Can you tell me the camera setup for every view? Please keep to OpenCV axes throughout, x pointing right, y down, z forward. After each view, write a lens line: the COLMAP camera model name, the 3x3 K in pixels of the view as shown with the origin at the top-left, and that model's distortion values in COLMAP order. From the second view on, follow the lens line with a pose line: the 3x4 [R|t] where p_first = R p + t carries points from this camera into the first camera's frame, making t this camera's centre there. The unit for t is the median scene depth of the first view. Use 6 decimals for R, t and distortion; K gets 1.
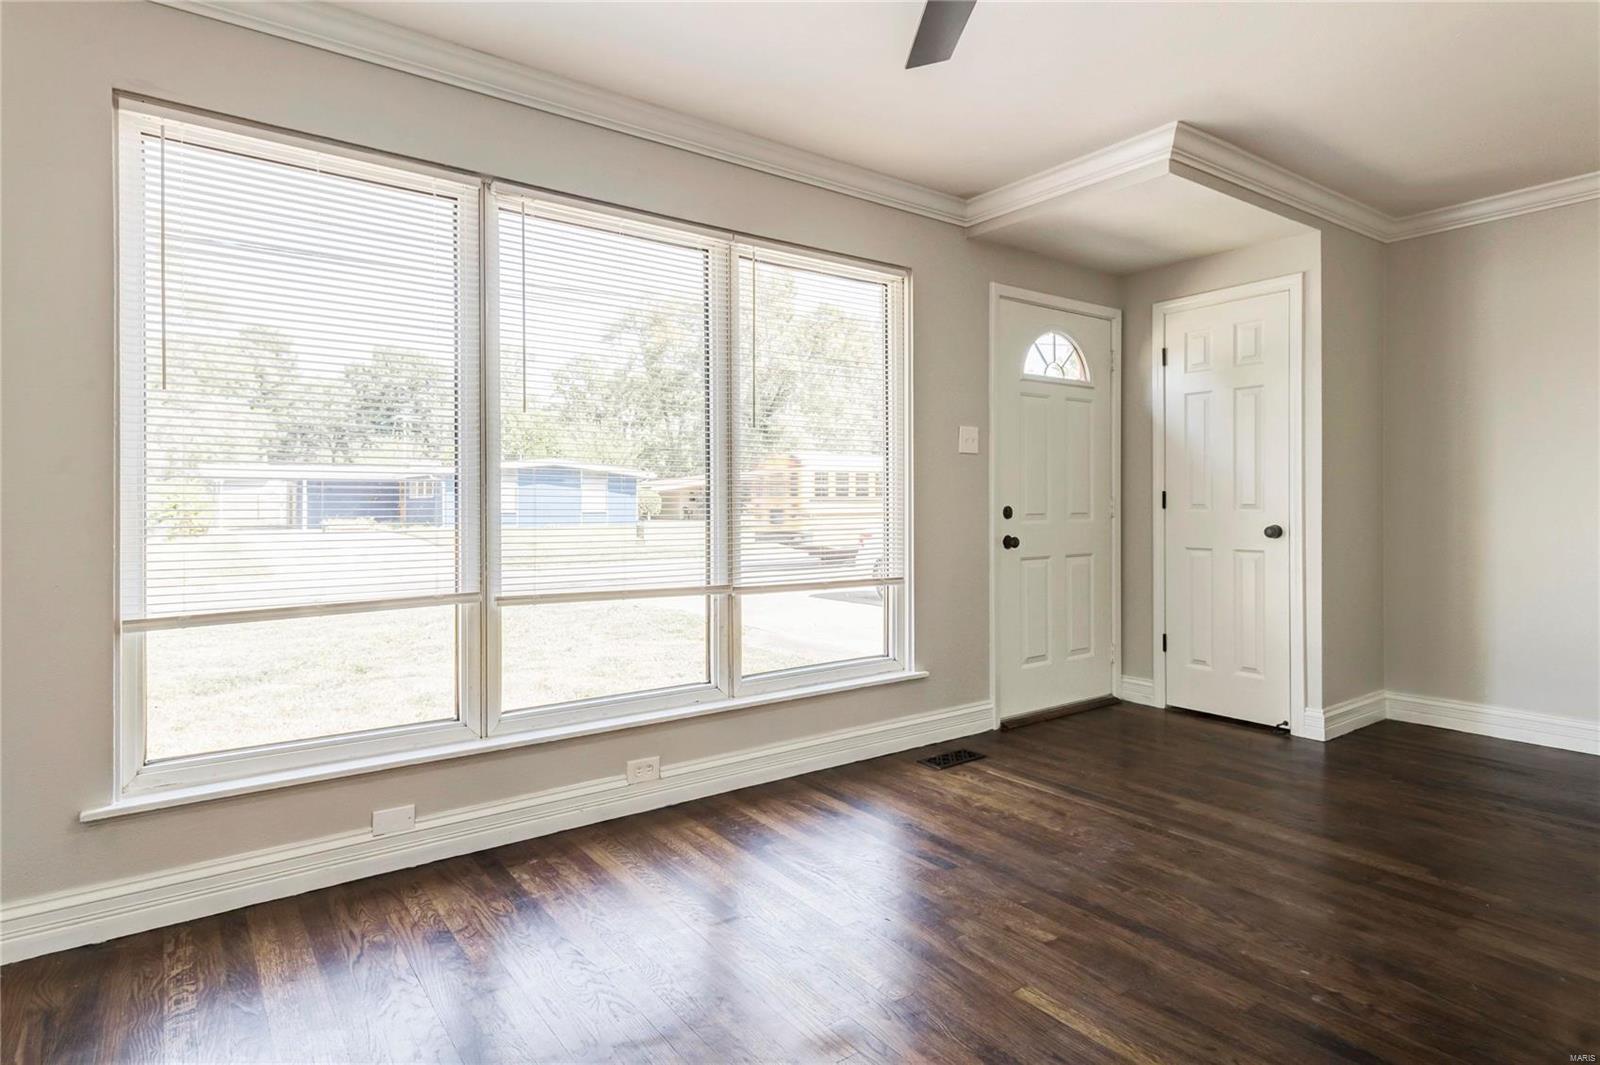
lens RADIAL K [[848.6, 0, 799.3], [0, 848.6, 519.0], [0, 0, 1]] dist [0.011878, -0.002133]
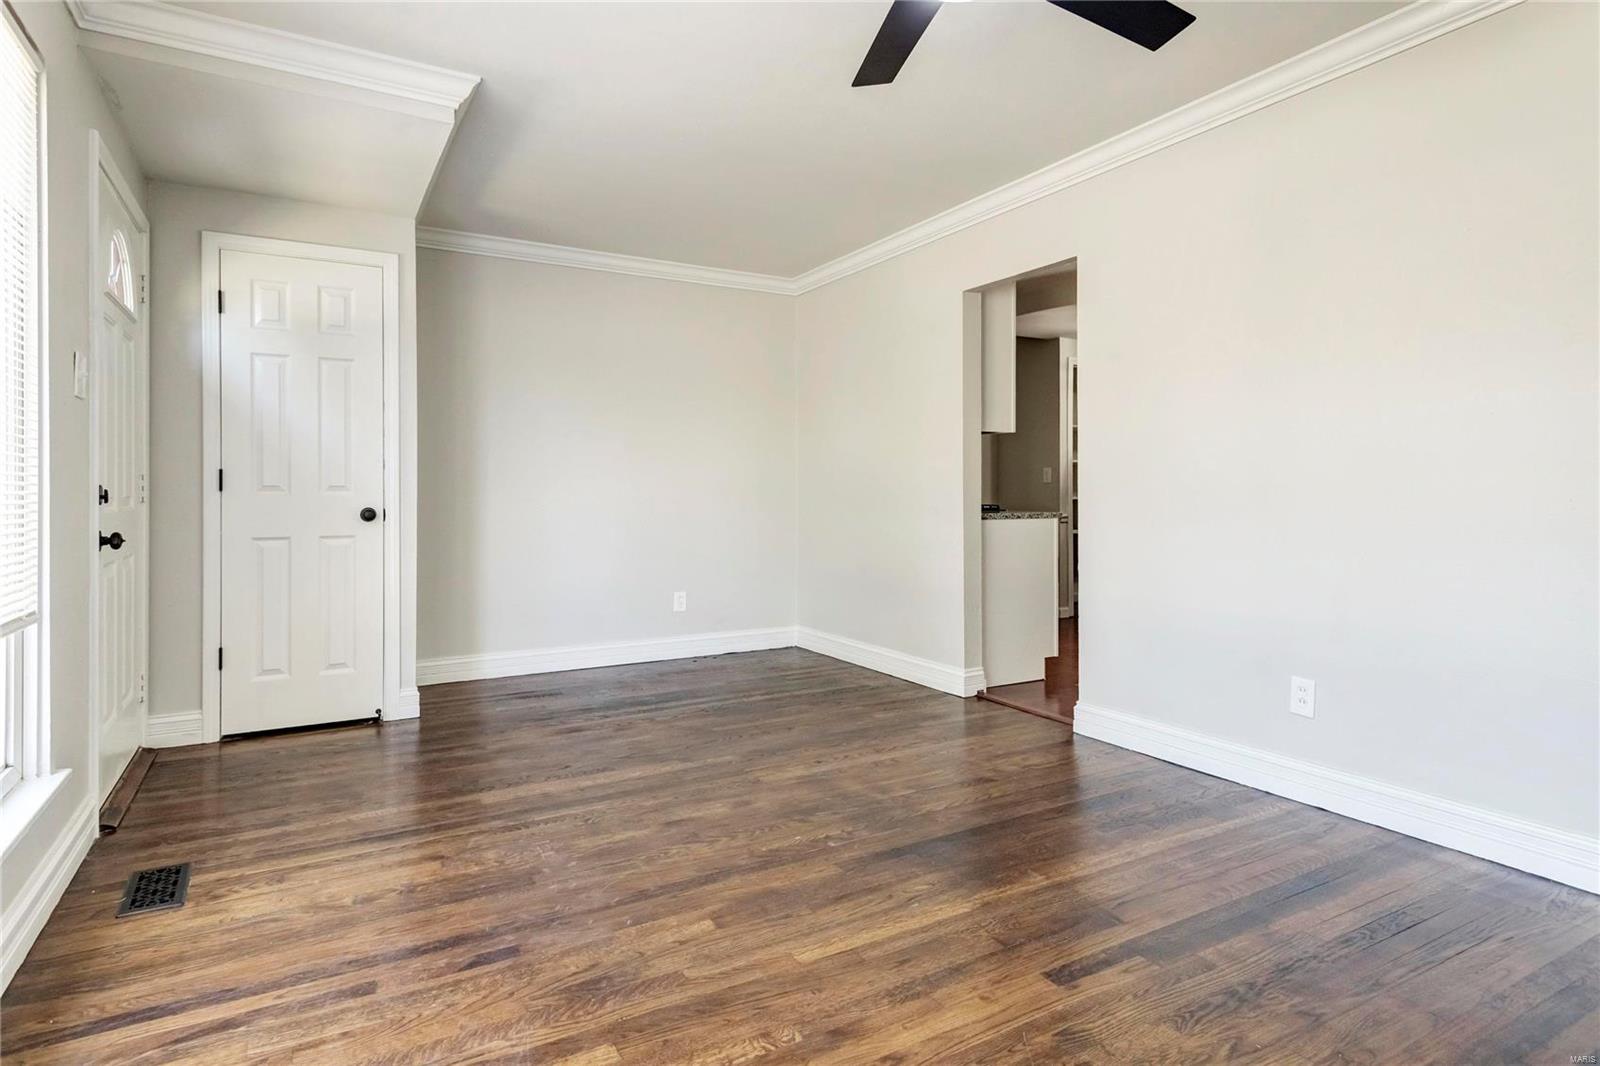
lens RADIAL K [[848.6, 0, 811.6], [0, 848.6, 502.2], [0, 0, 1]] dist [0.011878, -0.002133]
pose [[0.124451, -0.009556, 0.992180, -0.467308], [0.017642, 0.999817, 0.007417, 0.003517], [-0.992069, 0.016581, 0.124596, 0.540606]]
